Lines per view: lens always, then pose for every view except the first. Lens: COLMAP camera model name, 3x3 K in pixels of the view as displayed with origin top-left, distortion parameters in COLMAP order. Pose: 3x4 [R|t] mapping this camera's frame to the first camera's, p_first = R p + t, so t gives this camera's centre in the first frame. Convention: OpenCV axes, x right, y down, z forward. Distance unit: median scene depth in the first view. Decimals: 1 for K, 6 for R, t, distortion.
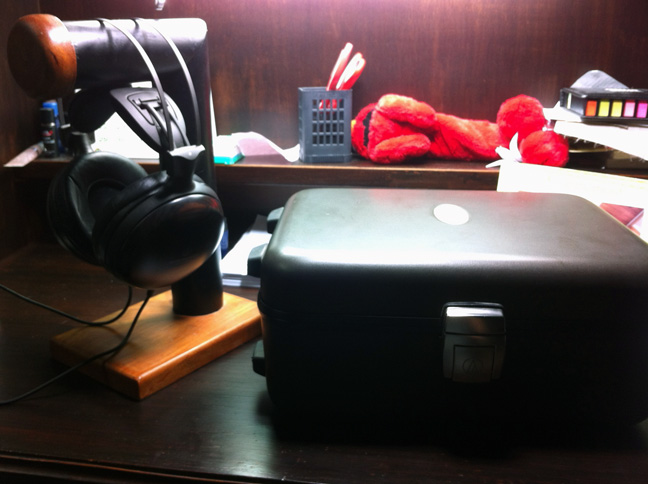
lens RADIAL K [[636.6, 0, 323.2], [0, 636.6, 243.4], [0, 0, 1]] dist [0.019749, 0.000000]
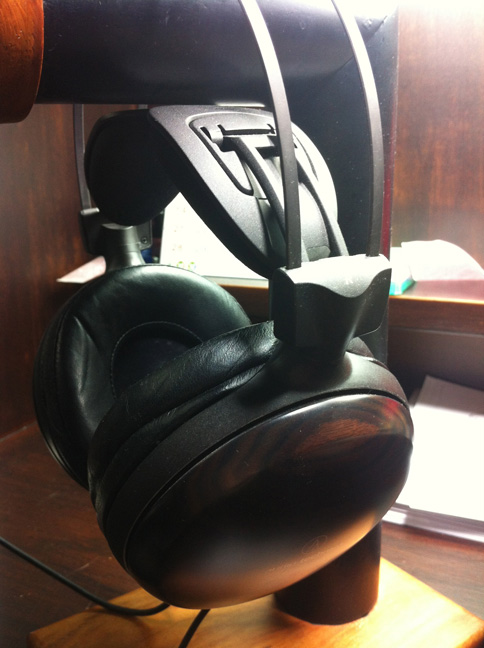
lens RADIAL K [[636.6, 0, 241.2], [0, 636.6, 323.5], [0, 0, 1]] dist [0.019749, 0.000000]
pose [[0.947033, 0.066191, -0.314242, -0.149869], [-0.084779, 0.995345, -0.045841, -0.094364], [0.309745, 0.070053, 0.948236, 0.645314]]
